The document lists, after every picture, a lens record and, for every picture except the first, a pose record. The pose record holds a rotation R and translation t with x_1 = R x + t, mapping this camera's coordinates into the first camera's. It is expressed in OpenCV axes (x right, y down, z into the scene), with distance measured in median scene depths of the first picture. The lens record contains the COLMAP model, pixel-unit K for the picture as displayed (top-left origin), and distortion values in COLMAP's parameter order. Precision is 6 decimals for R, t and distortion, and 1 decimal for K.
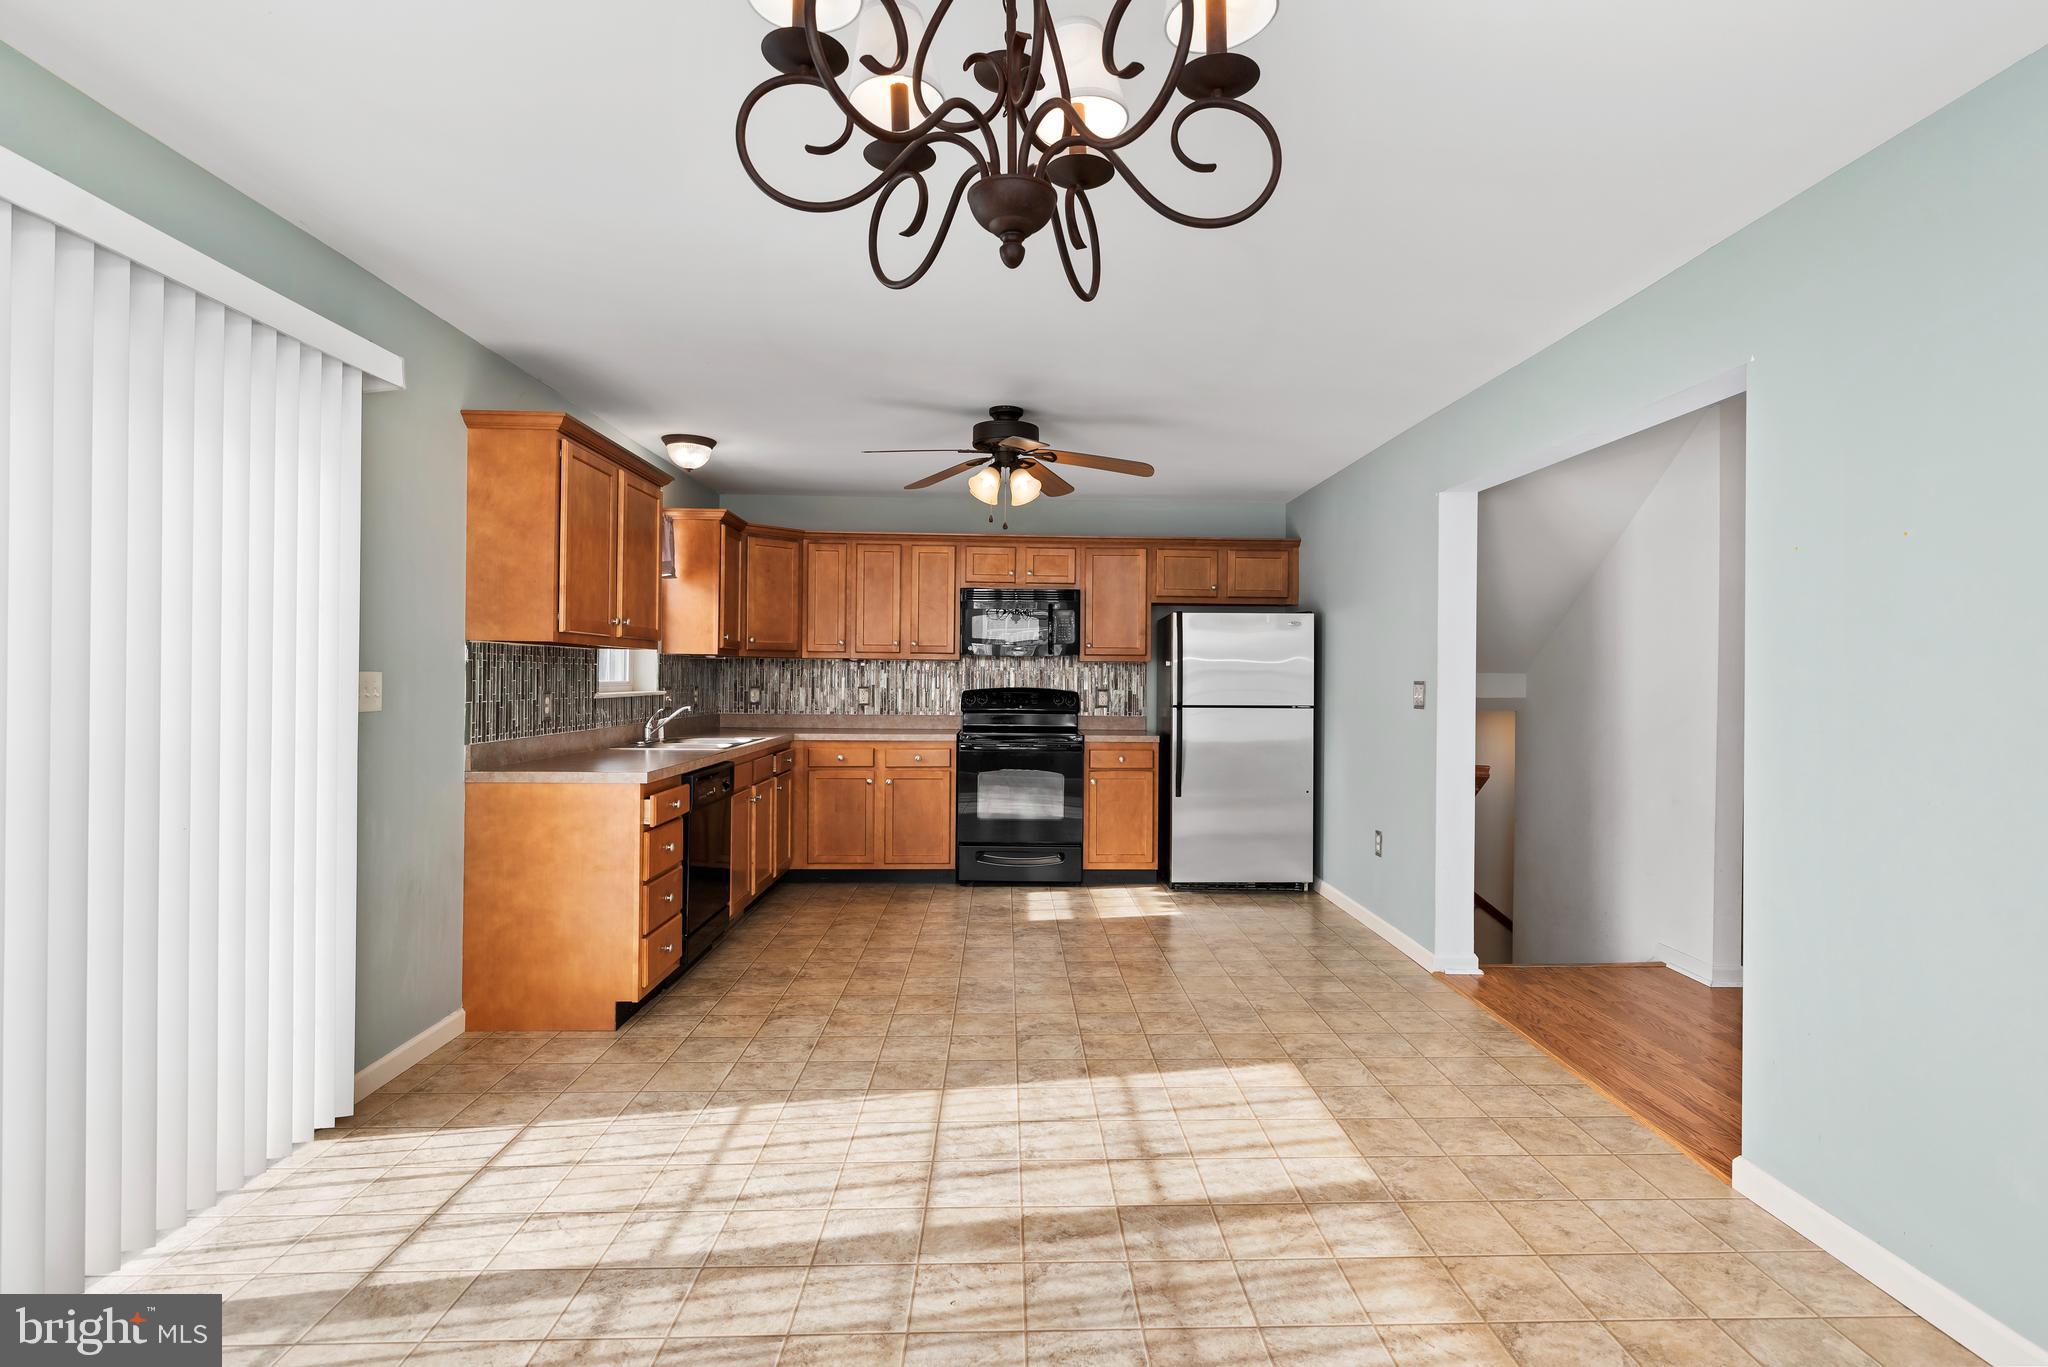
lens RADIAL K [[998.6, 0, 1019.0], [0, 998.6, 678.3], [0, 0, 1]] dist [-0.003378, -0.000062]
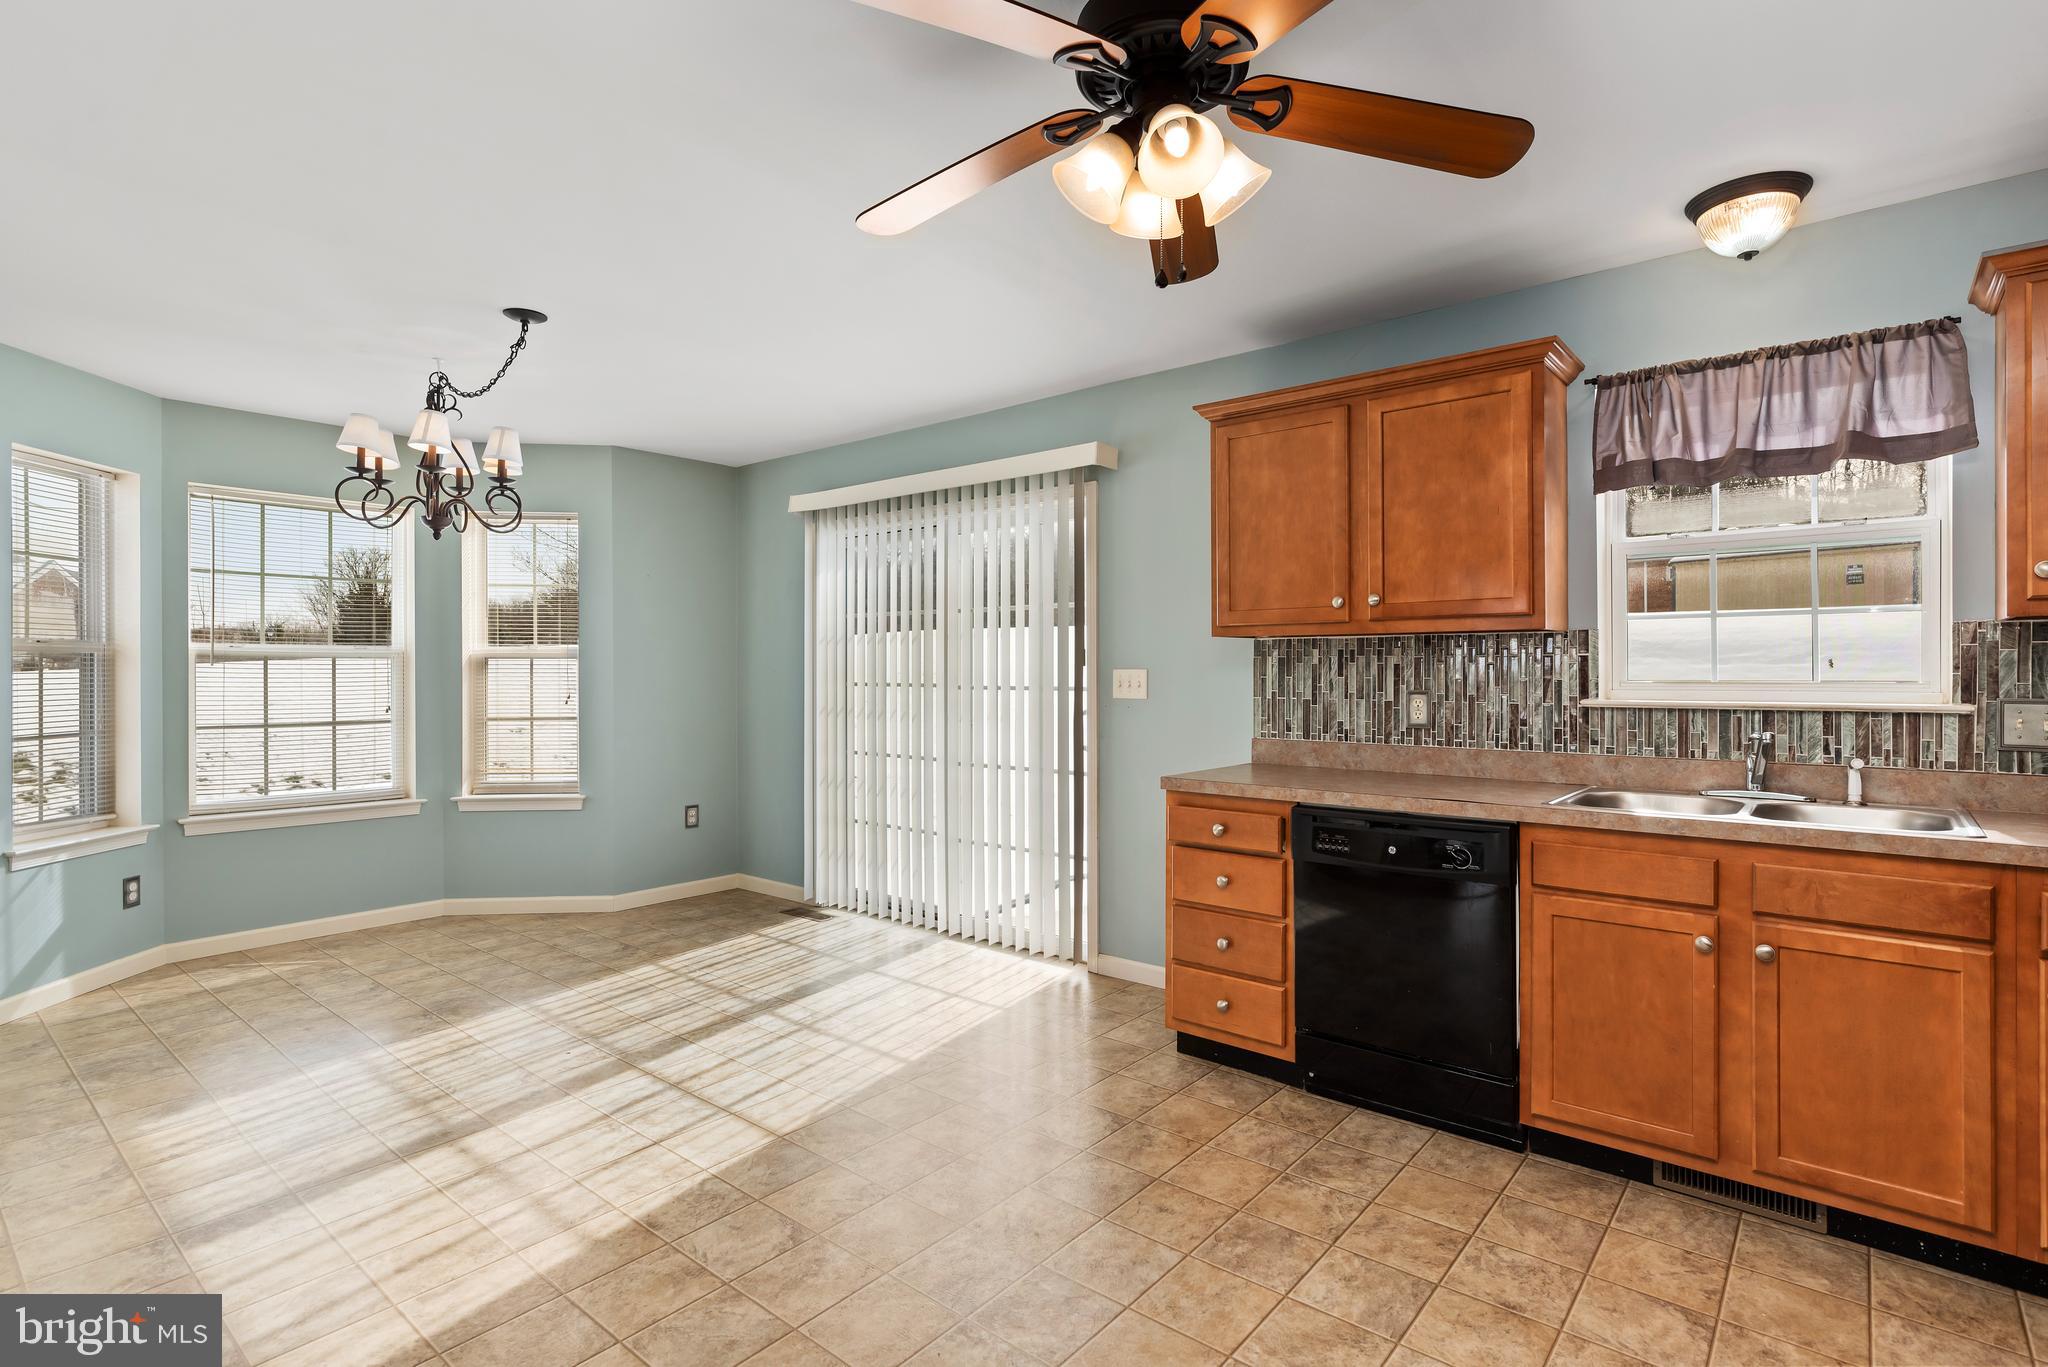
lens RADIAL K [[998.6, 0, 1065.6], [0, 998.6, 674.5], [0, 0, 1]] dist [-0.003378, -0.000062]
pose [[-0.638039, -0.004094, -0.769993, 0.460877], [-0.006177, 0.999981, -0.000198, 0.001850], [0.769980, 0.004630, -0.638052, 1.823155]]
